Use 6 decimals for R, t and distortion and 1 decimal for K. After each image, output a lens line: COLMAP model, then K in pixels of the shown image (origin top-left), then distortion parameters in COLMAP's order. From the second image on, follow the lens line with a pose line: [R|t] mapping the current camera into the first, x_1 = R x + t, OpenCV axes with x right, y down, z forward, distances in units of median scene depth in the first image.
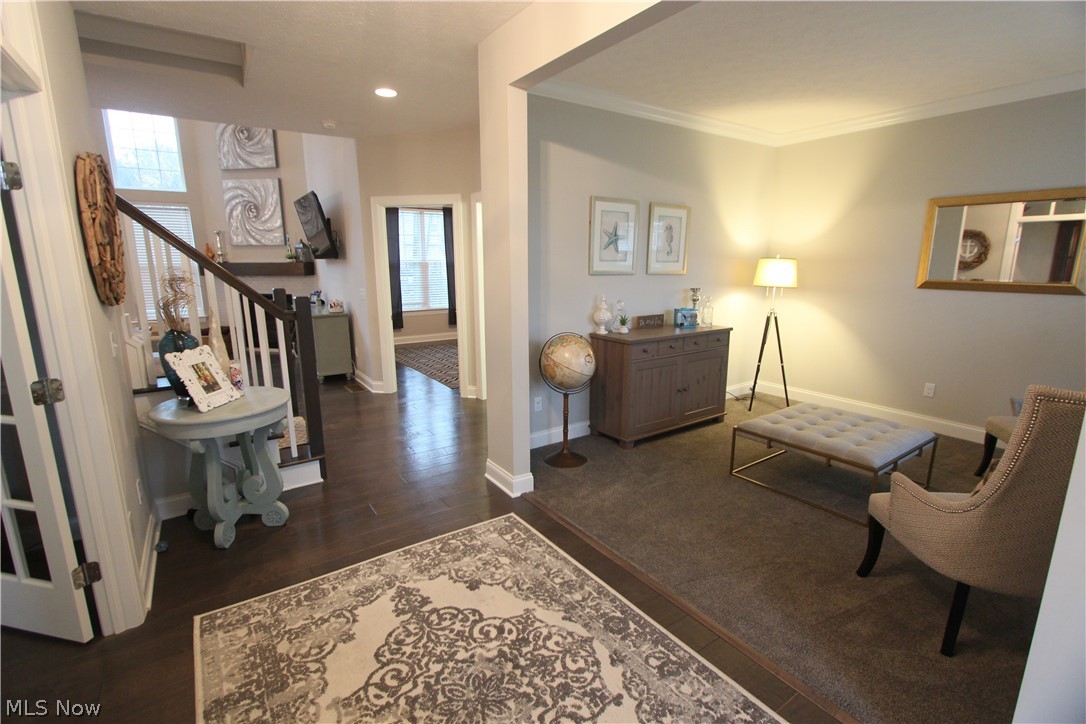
lens RADIAL K [[500.9, 0, 548.0], [0, 500.9, 366.7], [0, 0, 1]] dist [-0.018286, 0.002672]
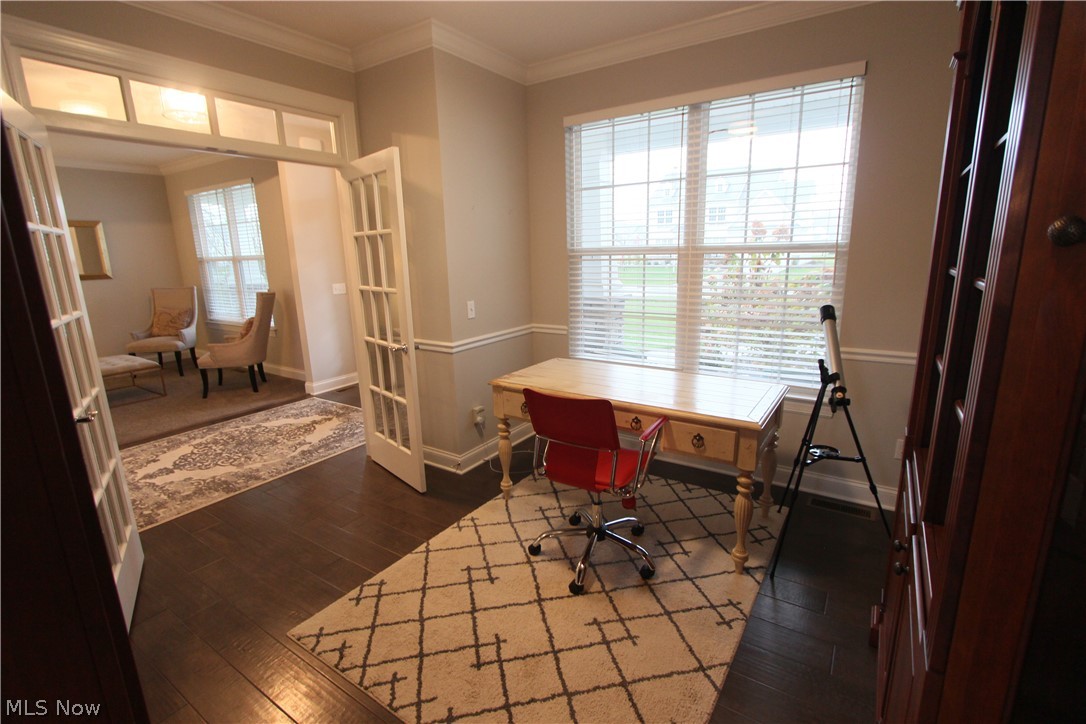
lens RADIAL K [[500.9, 0, 552.6], [0, 500.9, 360.4], [0, 0, 1]] dist [-0.018286, 0.002672]
pose [[-0.376901, -0.196468, 0.905177, -1.140180], [0.215863, 0.931706, 0.292108, -0.032730], [-0.900749, 0.305490, -0.308751, 0.128602]]
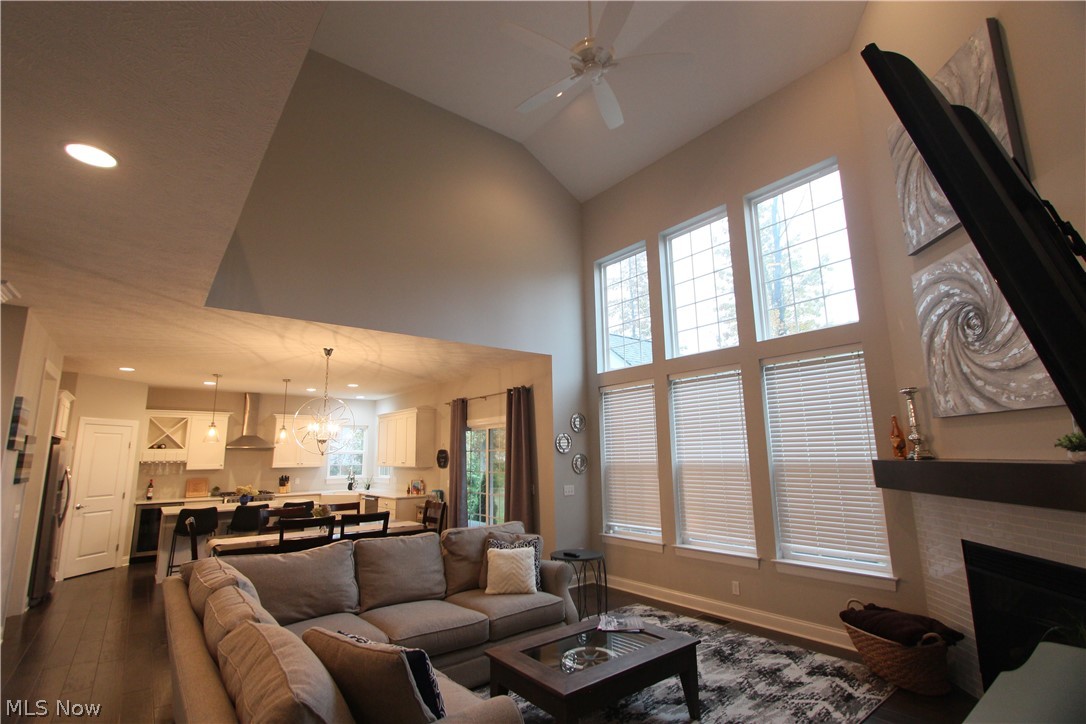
lens RADIAL K [[500.9, 0, 546.1], [0, 500.9, 364.5], [0, 0, 1]] dist [-0.018286, 0.002672]
pose [[0.072443, -0.178765, -0.981221, -0.485265], [-0.191787, 0.962949, -0.189595, -0.287674], [0.978759, 0.201920, 0.035474, 1.290353]]
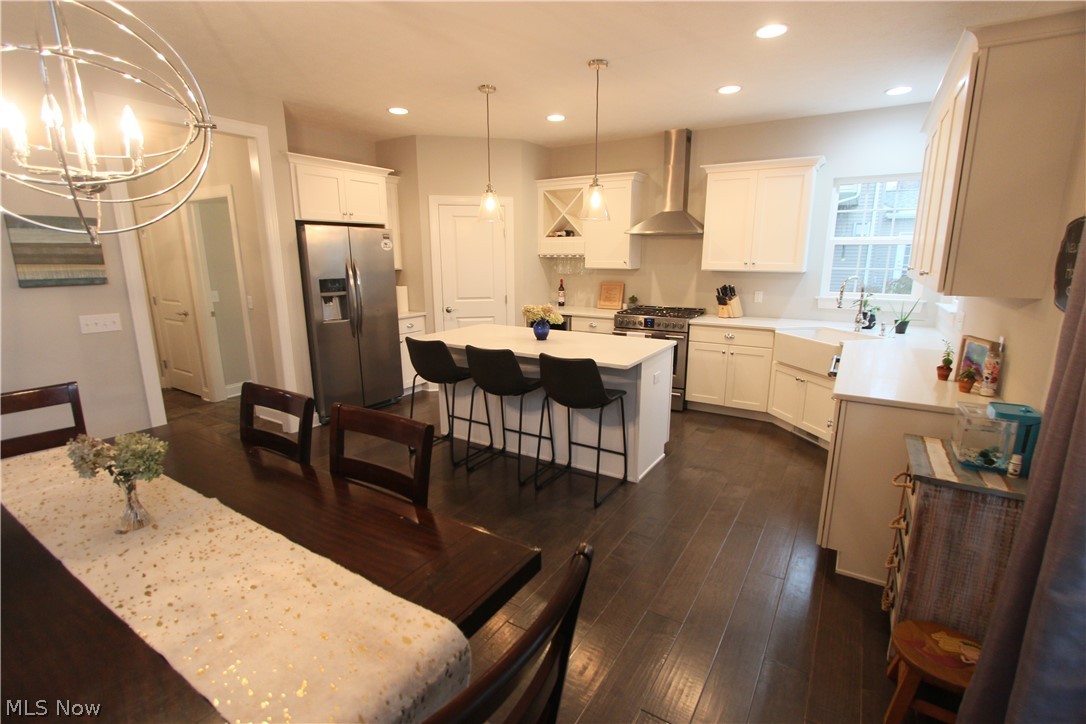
lens RADIAL K [[500.9, 0, 547.8], [0, 500.9, 368.8], [0, 0, 1]] dist [-0.018286, 0.002672]
pose [[-0.915829, 0.090196, -0.391309, -2.003147], [-0.083128, 0.910760, 0.404483, -0.271566], [0.392871, 0.402965, -0.826602, 1.219412]]
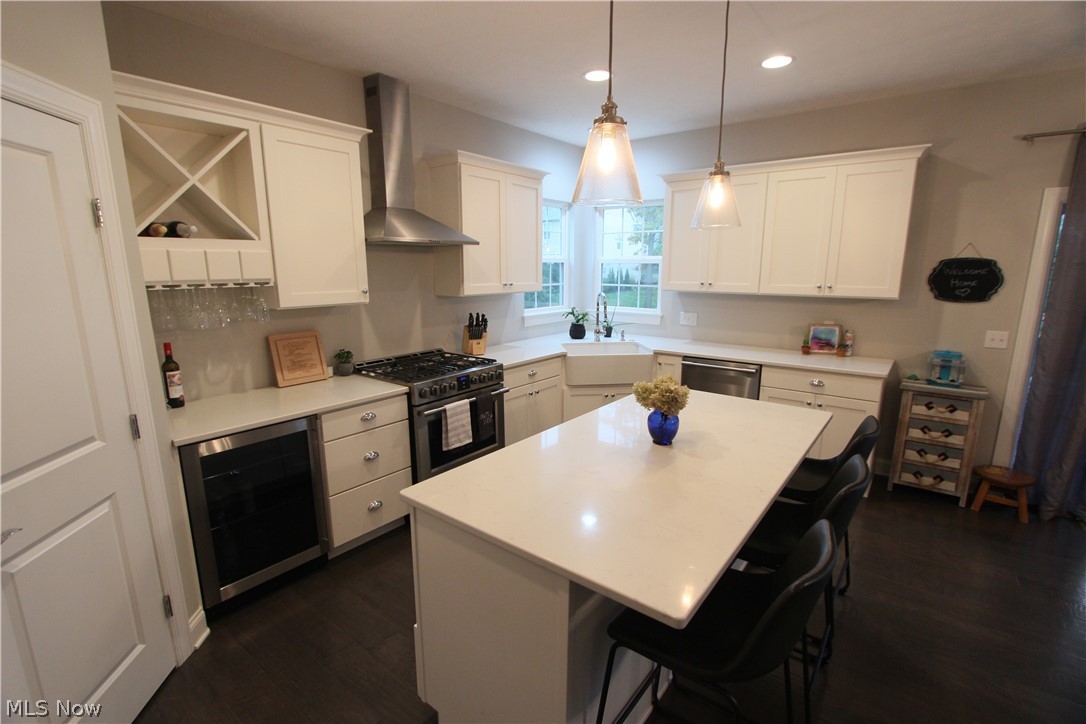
lens RADIAL K [[500.9, 0, 542.6], [0, 500.9, 369.7], [0, 0, 1]] dist [-0.018286, 0.002672]
pose [[0.301873, 0.195289, -0.933132, -1.953201], [-0.197910, 0.970308, 0.139045, -0.054568], [0.932579, 0.142702, 0.331560, 0.119939]]
